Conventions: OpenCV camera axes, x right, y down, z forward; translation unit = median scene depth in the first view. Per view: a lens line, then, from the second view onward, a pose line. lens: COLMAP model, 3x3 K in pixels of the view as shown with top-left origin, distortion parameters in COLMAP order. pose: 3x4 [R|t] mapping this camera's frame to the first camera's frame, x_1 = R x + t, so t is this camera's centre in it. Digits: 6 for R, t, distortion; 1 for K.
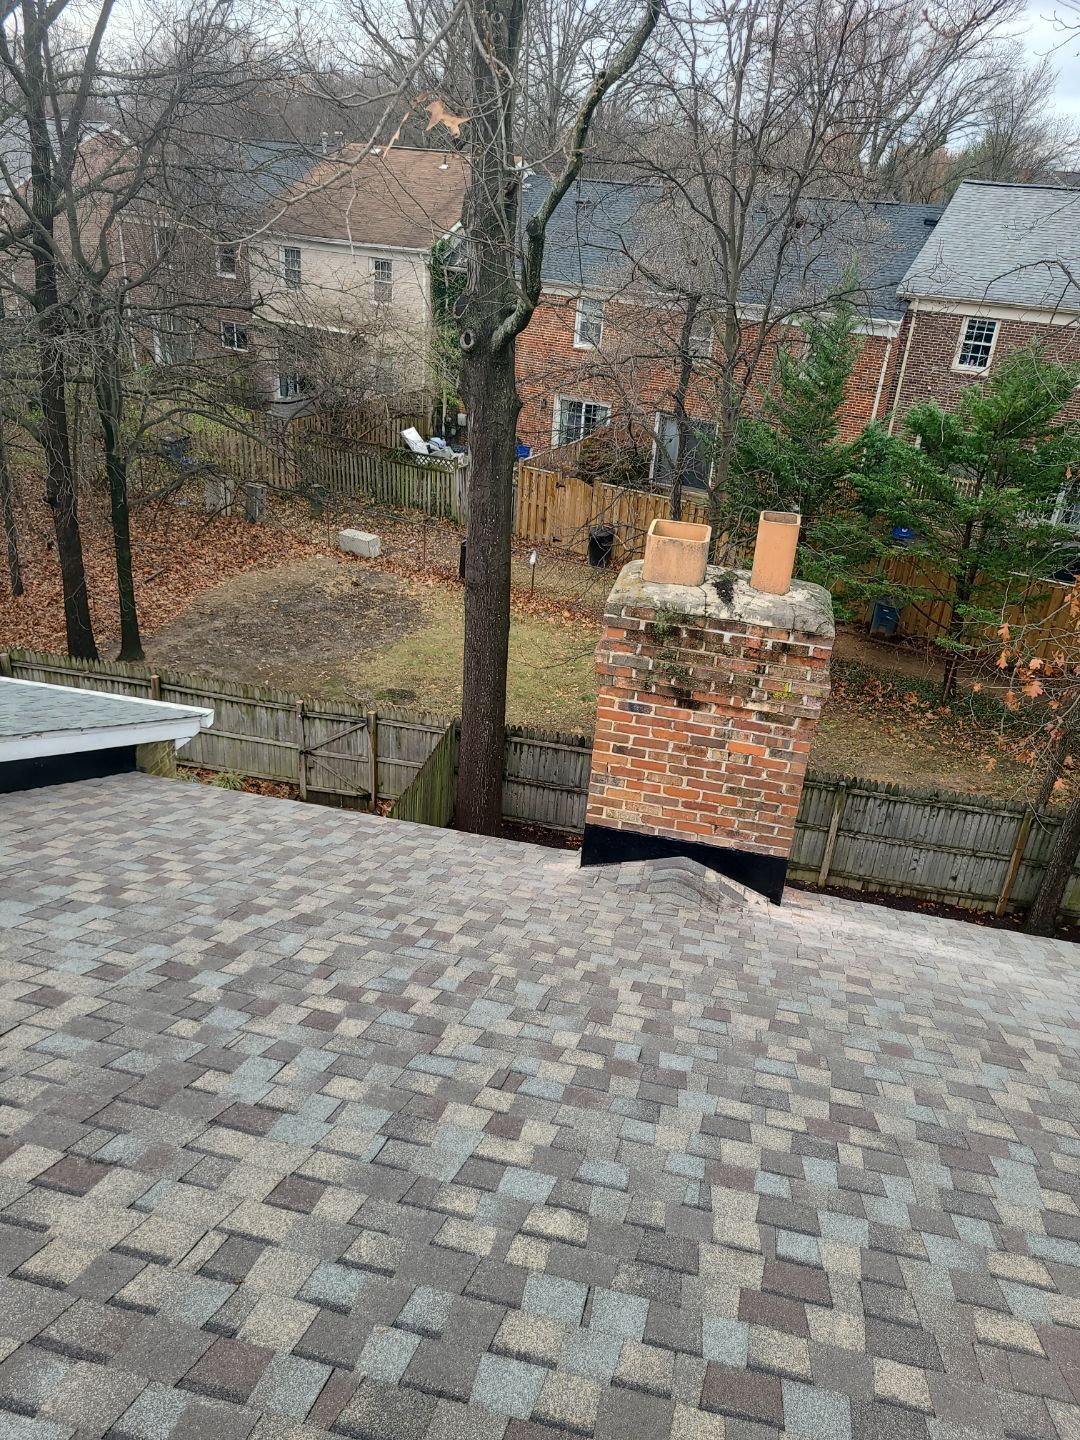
lens RADIAL K [[1058.2, 0, 580.4], [0, 1058.2, 740.9], [0, 0, 1]] dist [0.054015, -0.043309]
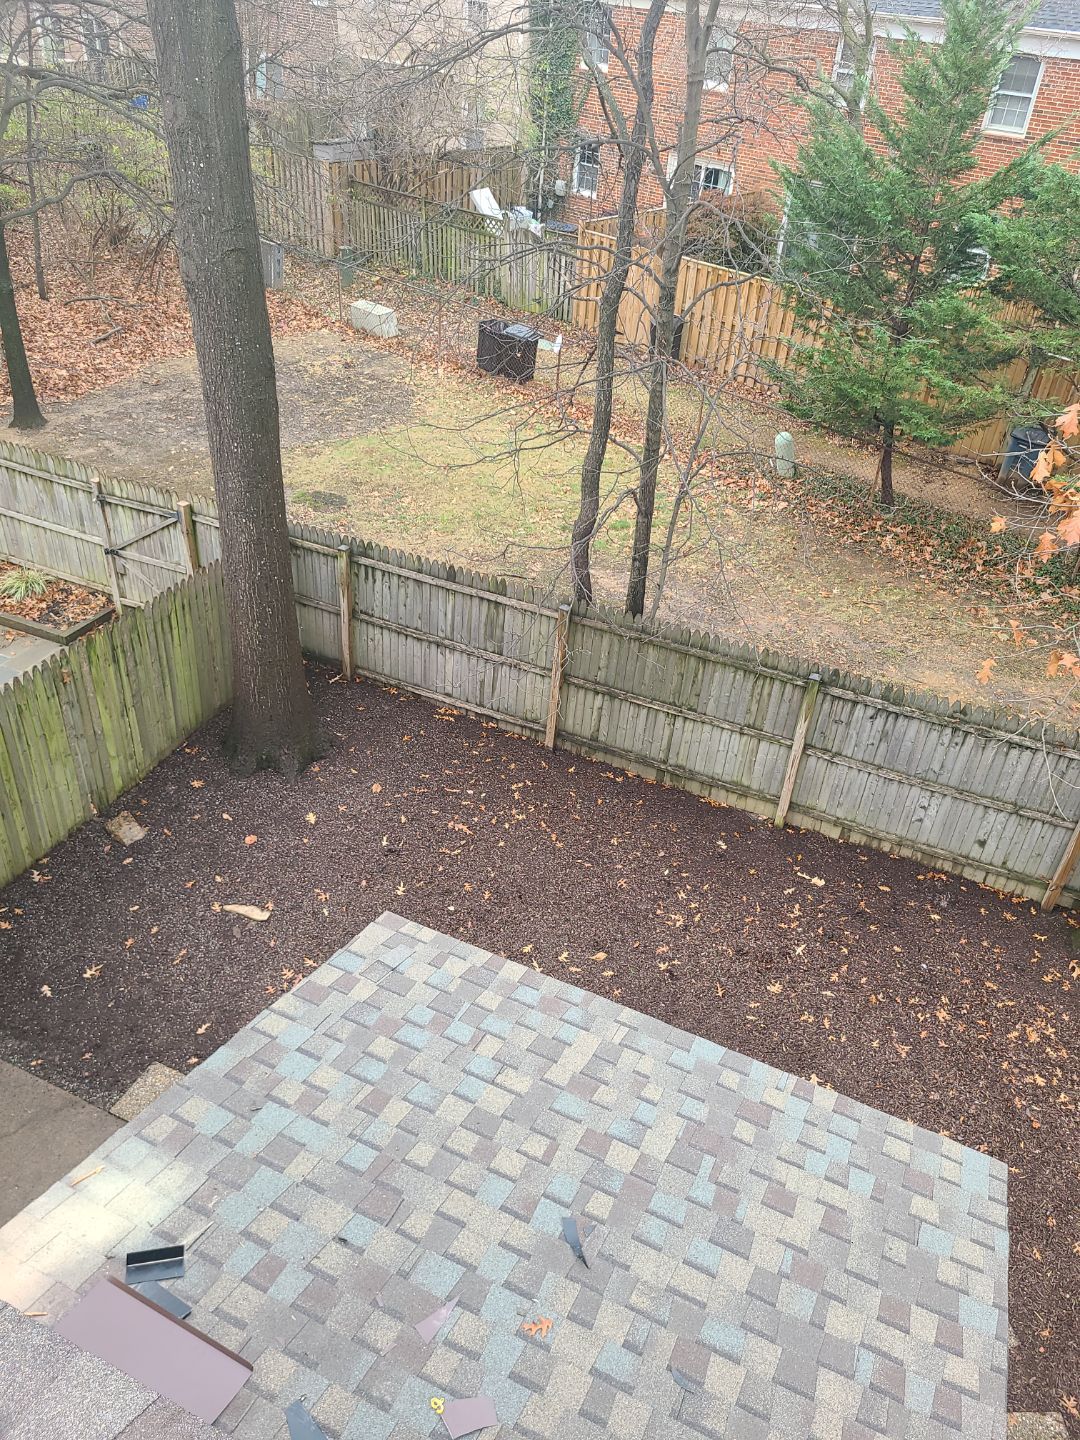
lens RADIAL K [[1087.2, 0, 551.7], [0, 1087.2, 743.5], [0, 0, 1]] dist [0.051563, -0.039716]
pose [[0.976343, 0.126393, -0.175441, 0.230627], [-0.102179, 0.984750, 0.140809, 0.003712], [0.190563, -0.119551, 0.974368, 0.350950]]
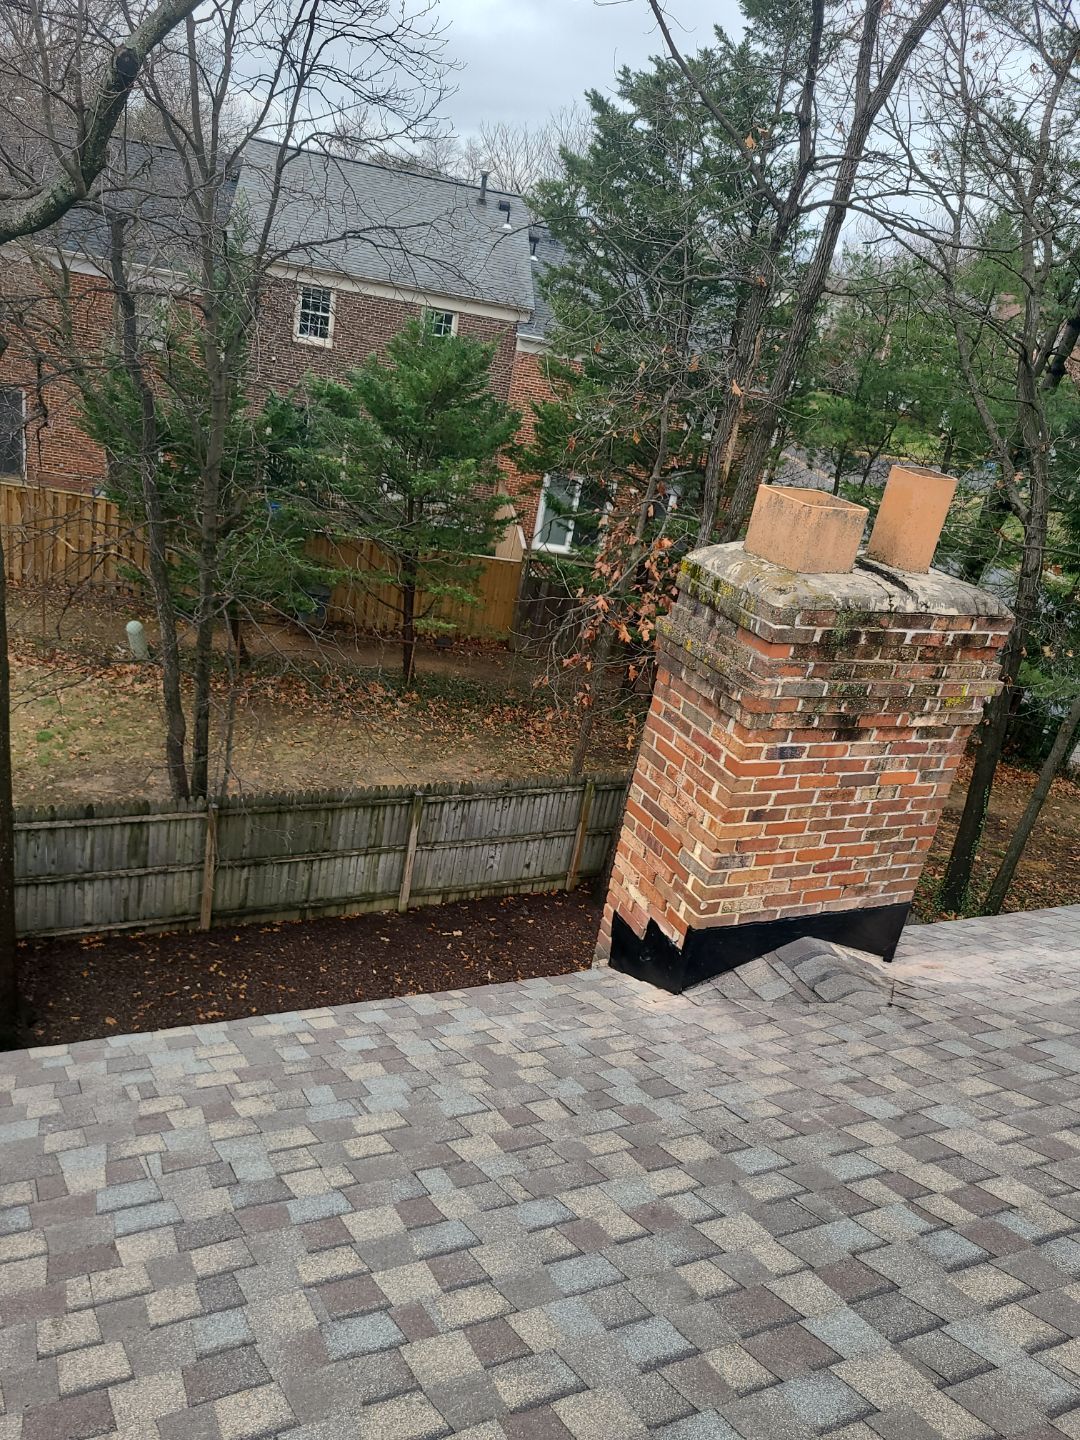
lens RADIAL K [[1087.2, 0, 551.7], [0, 1087.2, 743.5], [0, 0, 1]] dist [0.051563, -0.039716]
pose [[0.795521, -0.181339, 0.578155, -0.201218], [0.175258, 0.982245, 0.066933, -0.046457], [-0.580027, 0.048080, 0.813177, 0.204968]]
